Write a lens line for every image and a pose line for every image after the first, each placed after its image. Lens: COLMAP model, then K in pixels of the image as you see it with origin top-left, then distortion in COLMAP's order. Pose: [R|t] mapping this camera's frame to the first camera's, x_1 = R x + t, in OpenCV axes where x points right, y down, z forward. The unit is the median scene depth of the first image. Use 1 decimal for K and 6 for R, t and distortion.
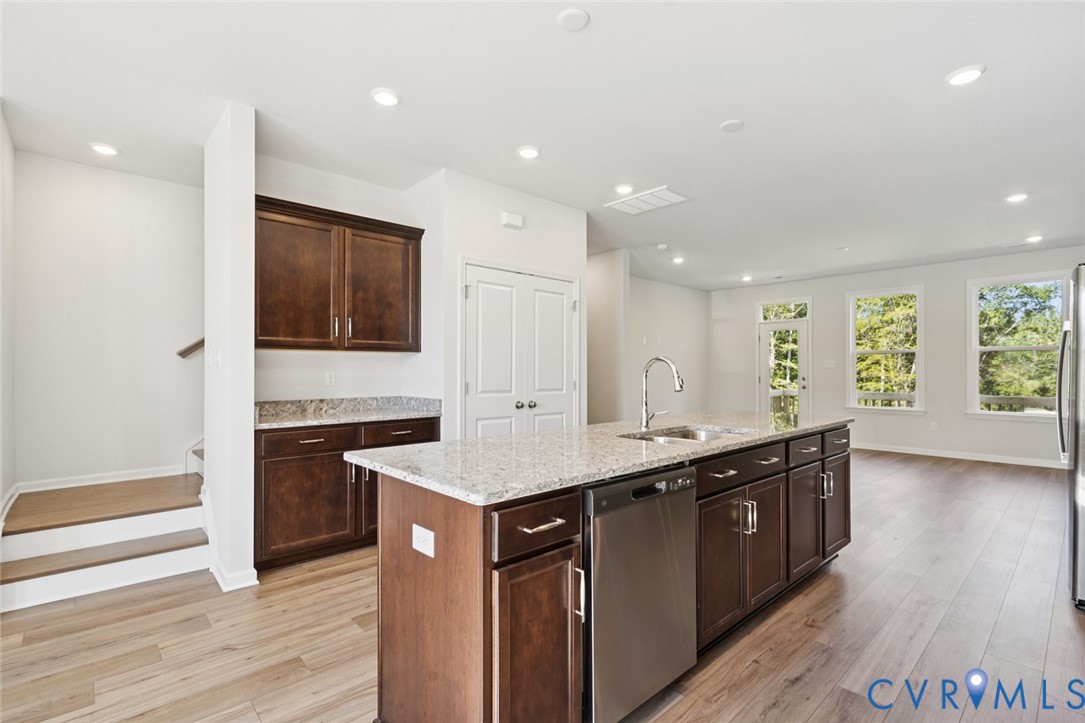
lens RADIAL K [[501.2, 0, 535.3], [0, 501.2, 367.2], [0, 0, 1]] dist [0.001058, -0.000222]
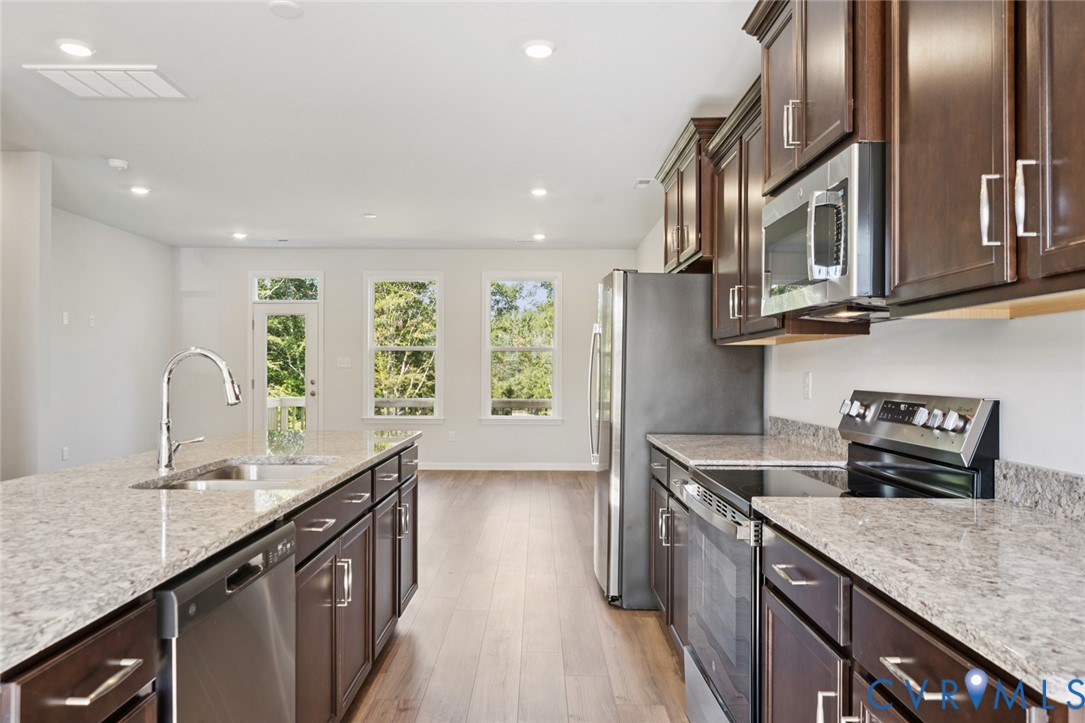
lens RADIAL K [[732.5, 0, 534.0], [0, 732.5, 365.9], [0, 0, 1]] dist [-0.002407, -0.001730]
pose [[0.675983, 0.008817, 0.736865, -0.058560], [-0.009068, 0.999952, -0.003647, -0.000054], [-0.736862, -0.004217, 0.676030, 0.048094]]
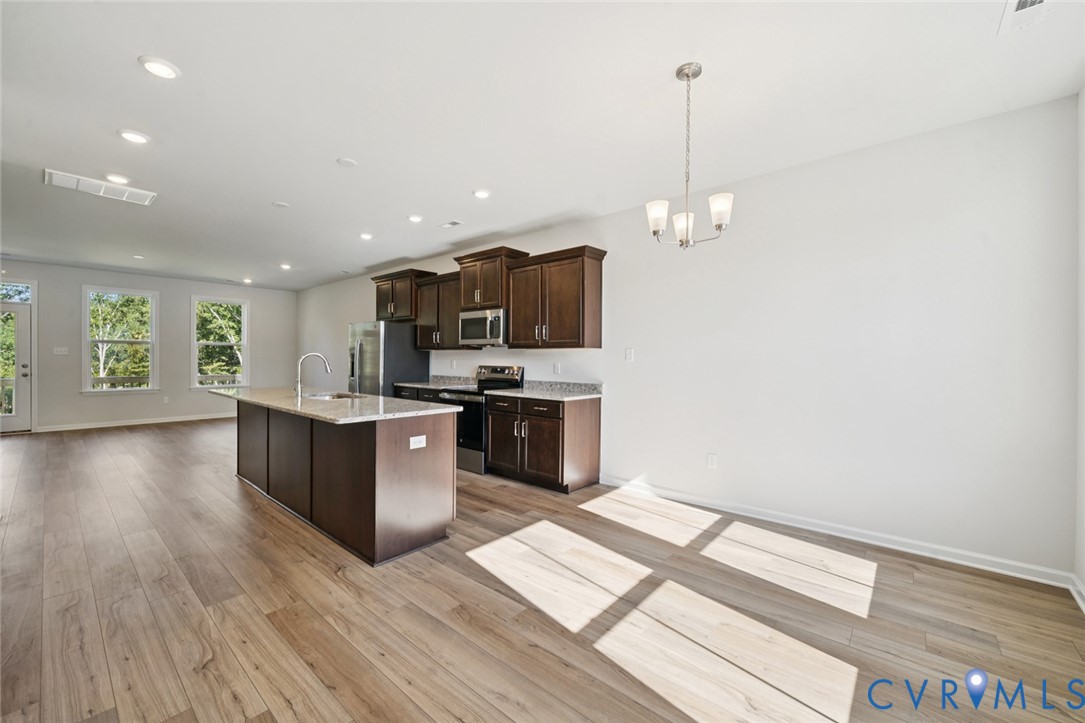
lens RADIAL K [[434.0, 0, 539.6], [0, 434.0, 360.7], [0, 0, 1]] dist [-0.000702, -0.000043]
pose [[-0.119249, -0.006279, 0.992845, -0.601282], [-0.013492, 0.999898, 0.004703, -0.005778], [-0.992773, -0.012835, -0.119321, 0.199046]]
